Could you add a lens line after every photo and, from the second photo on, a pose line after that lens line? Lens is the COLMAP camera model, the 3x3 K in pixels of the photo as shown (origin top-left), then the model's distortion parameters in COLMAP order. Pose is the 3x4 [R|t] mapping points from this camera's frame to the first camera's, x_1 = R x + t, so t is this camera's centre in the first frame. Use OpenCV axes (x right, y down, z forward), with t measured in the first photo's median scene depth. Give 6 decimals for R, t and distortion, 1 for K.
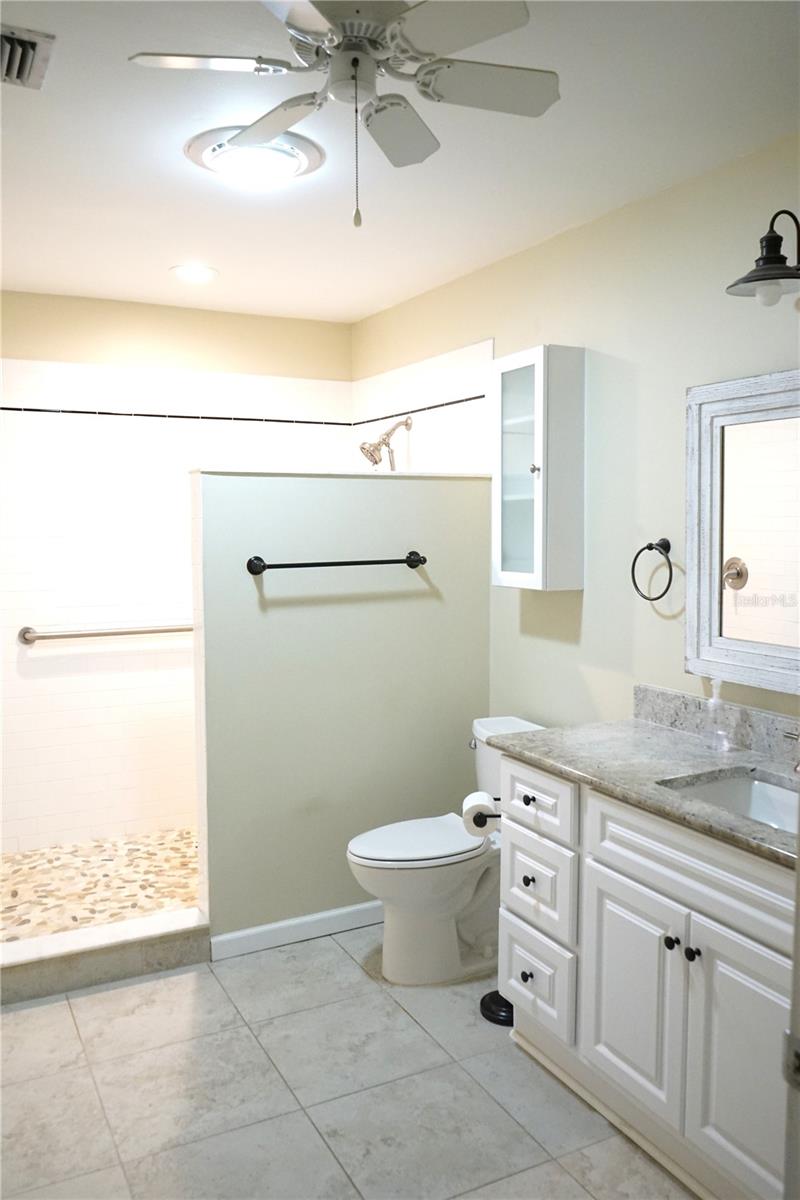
lens RADIAL K [[951.5, 0, 402.2], [0, 951.5, 594.5], [0, 0, 1]] dist [0.015386, -0.007635]
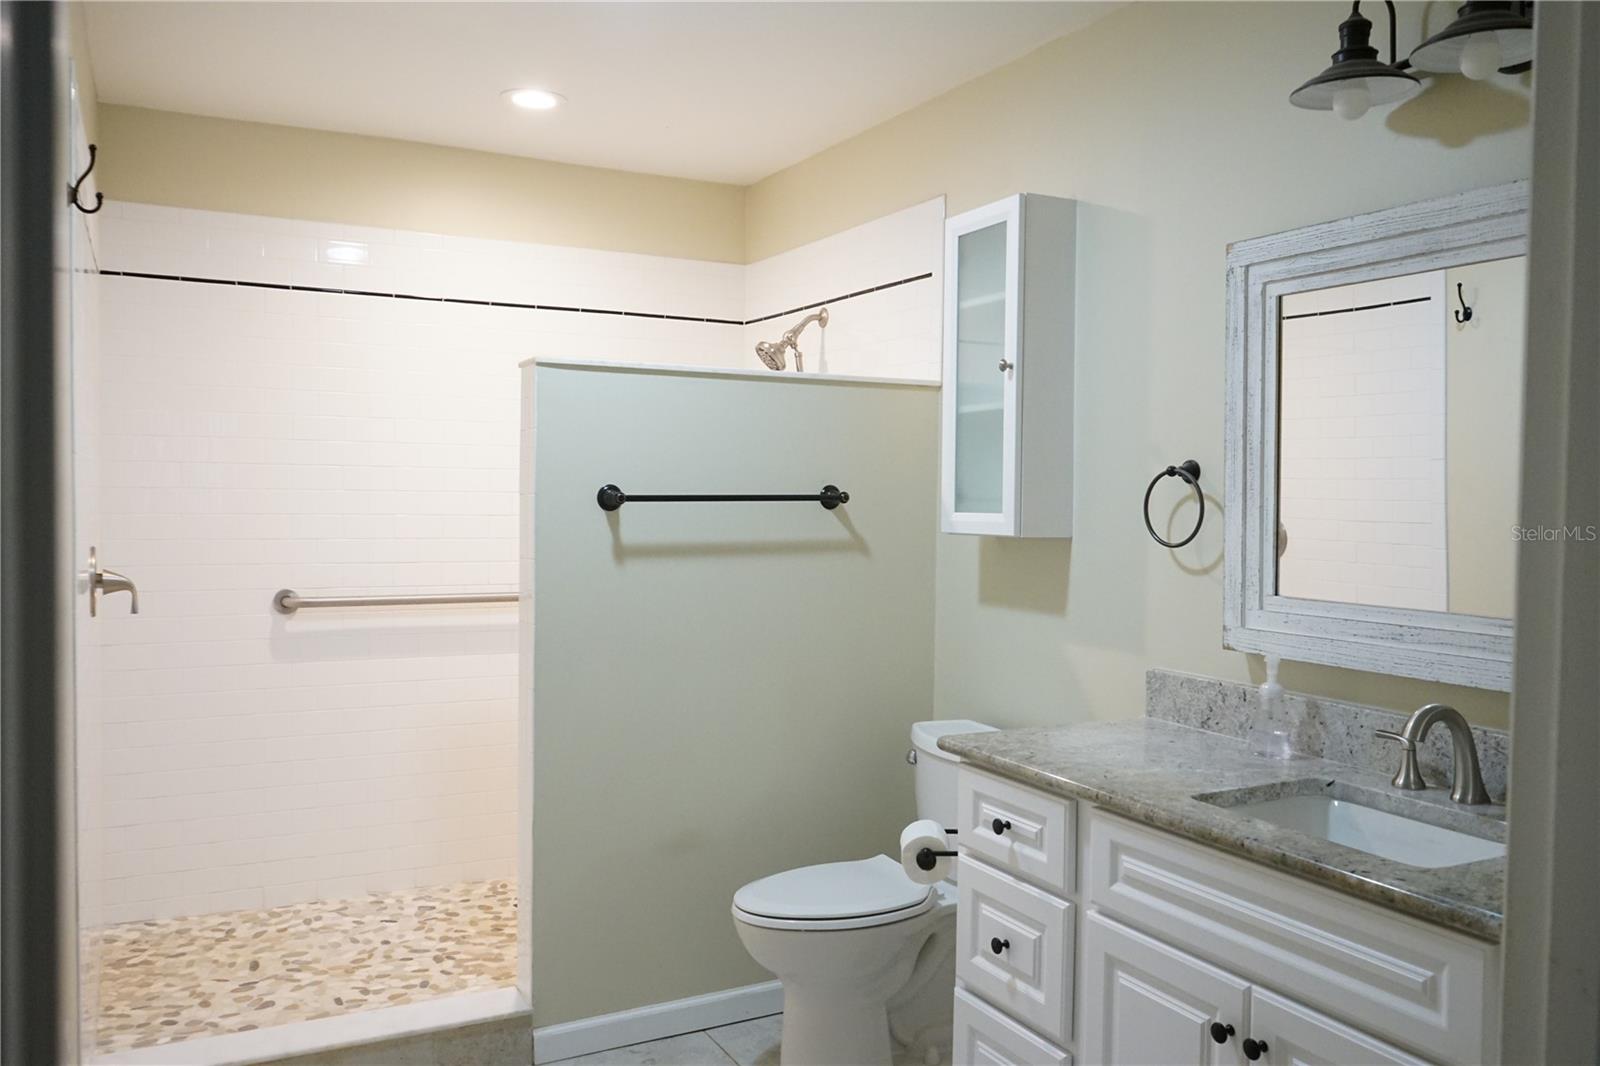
lens RADIAL K [[1268.7, 0, 801.7], [0, 1268.7, 530.6], [0, 0, 1]] dist [0.015386, -0.007635]
pose [[0.999869, 0.015732, 0.003838, -0.015087], [-0.015536, 0.998790, -0.046652, 0.038190], [-0.004567, 0.046586, 0.998904, 0.058235]]
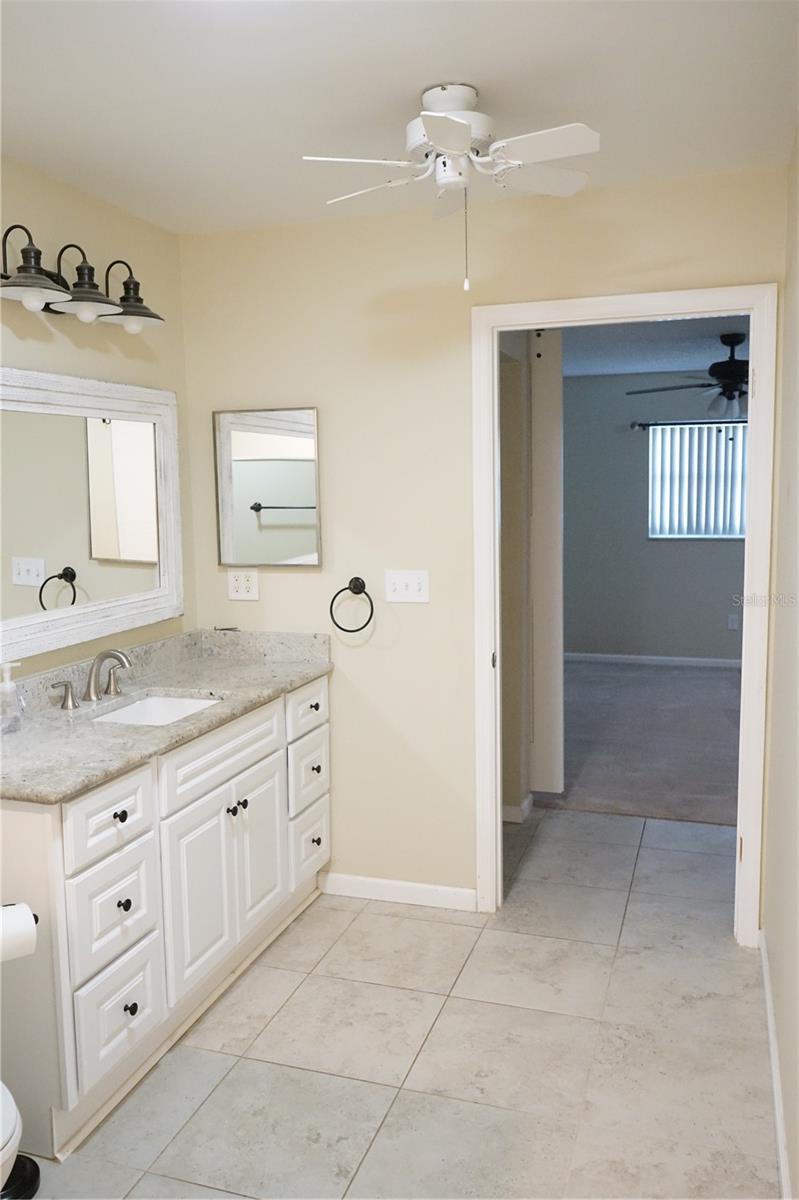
lens RADIAL K [[951.5, 0, 400.9], [0, 951.5, 602.5], [0, 0, 1]] dist [0.015386, -0.007635]
pose [[-0.698742, -0.072127, 0.711728, -0.547769], [0.076564, 0.981650, 0.174648, -0.095313], [-0.711265, 0.176527, -0.680397, 1.127763]]
